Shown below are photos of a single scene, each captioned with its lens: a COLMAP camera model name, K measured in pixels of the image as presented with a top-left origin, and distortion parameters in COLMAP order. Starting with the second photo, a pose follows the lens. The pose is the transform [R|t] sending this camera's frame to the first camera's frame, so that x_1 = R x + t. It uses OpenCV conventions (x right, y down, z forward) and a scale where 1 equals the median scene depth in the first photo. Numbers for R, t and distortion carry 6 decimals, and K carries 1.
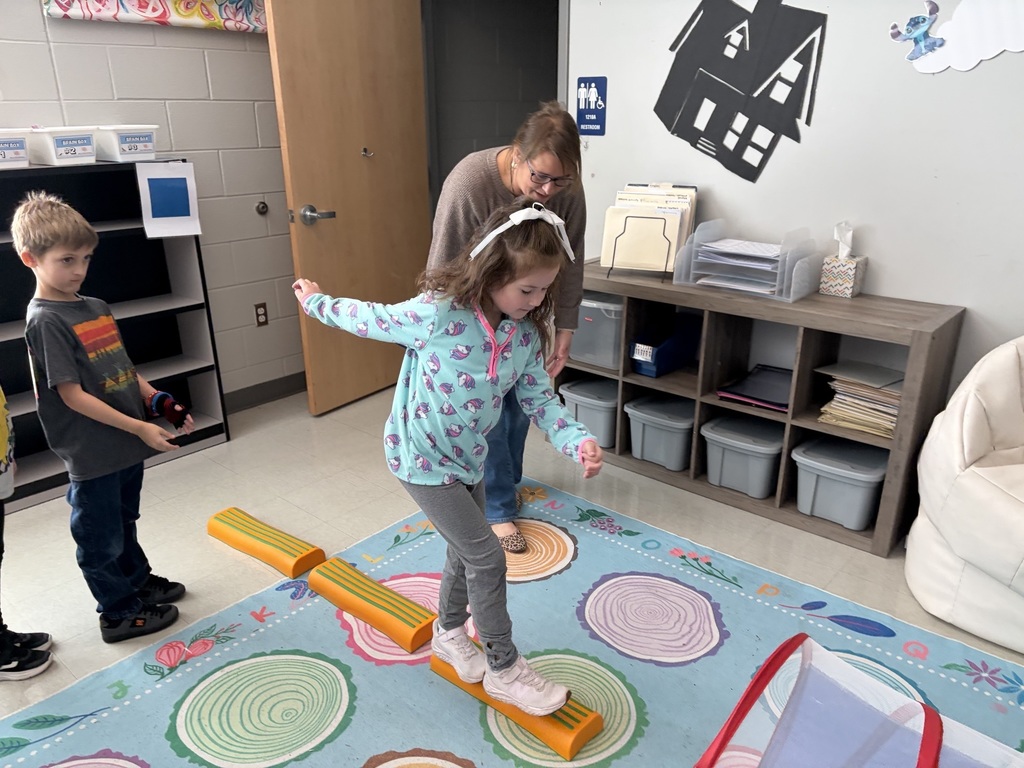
lens RADIAL K [[774.3, 0, 535.3], [0, 774.3, 414.5], [0, 0, 1]] dist [0.041983, -0.029875]
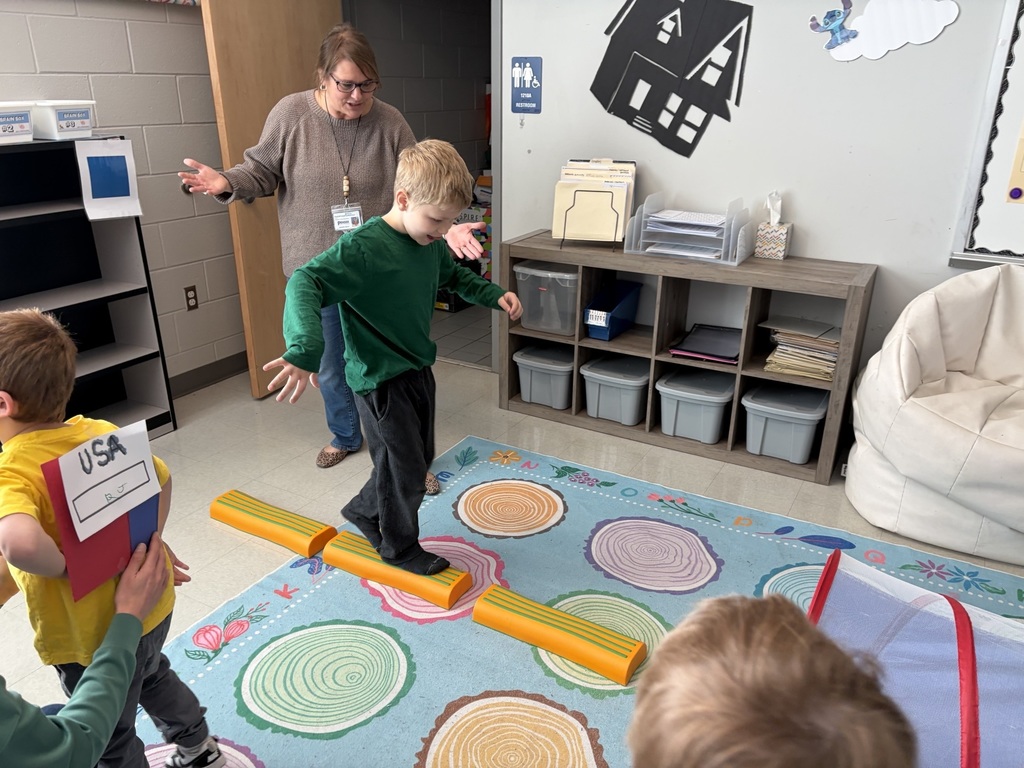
lens RADIAL K [[768.4, 0, 539.8], [0, 768.4, 402.6], [0, 0, 1]] dist [0.043690, -0.034437]
pose [[0.979534, -0.066996, 0.189801, -0.161553], [0.063616, 0.997689, 0.023850, 0.007469], [-0.190960, -0.011287, 0.981533, -0.033999]]
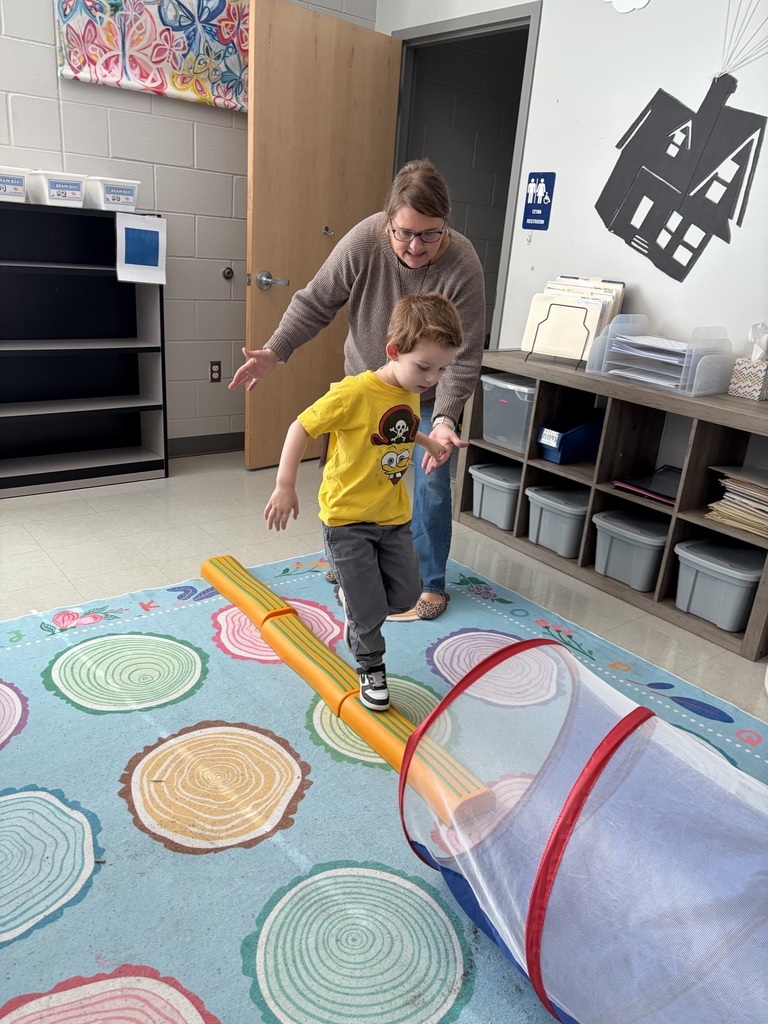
lens RADIAL K [[768.4, 0, 393.1], [0, 768.4, 530.1], [0, 0, 1]] dist [0.027279, 0.002317]
pose [[0.979045, 0.141253, -0.146693, 0.112699], [-0.143423, 0.989652, -0.004269, 0.082457], [0.144572, 0.025219, 0.989173, -0.040340]]
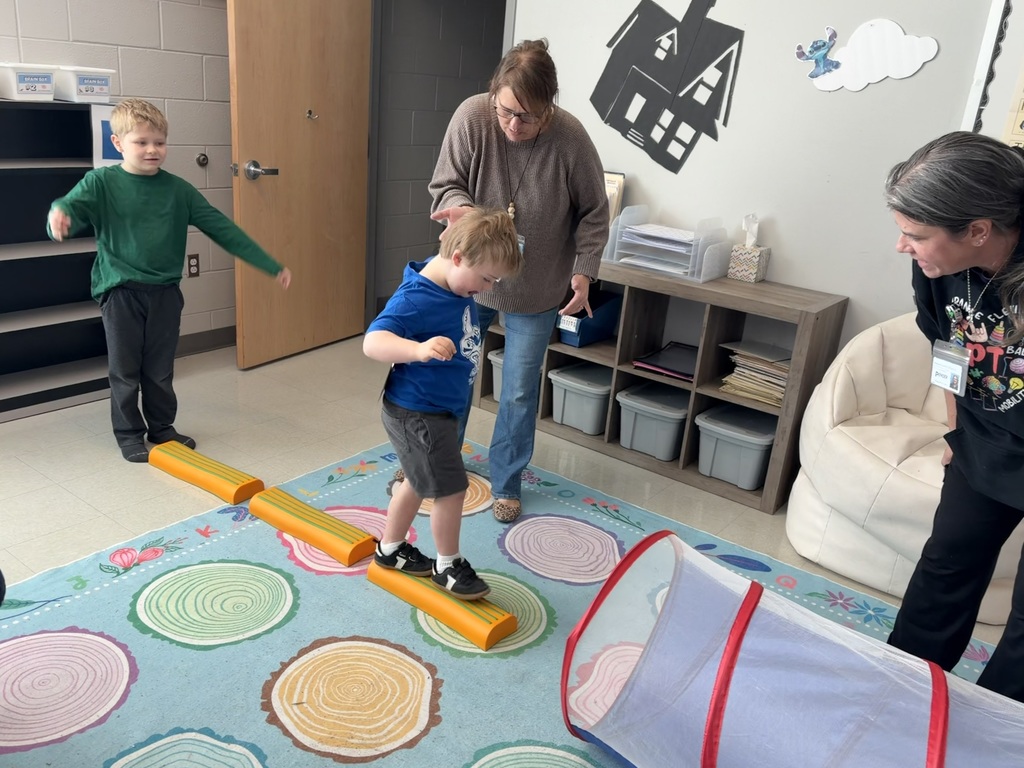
lens RADIAL K [[837.0, 0, 524.4], [0, 837.0, 403.7], [0, 0, 1]] dist [0.037585, -0.013030]
pose [[0.994018, 0.056410, 0.093516, -0.025538], [-0.055065, 0.998340, -0.016903, 0.060210], [-0.094314, 0.011652, 0.995474, -0.162557]]
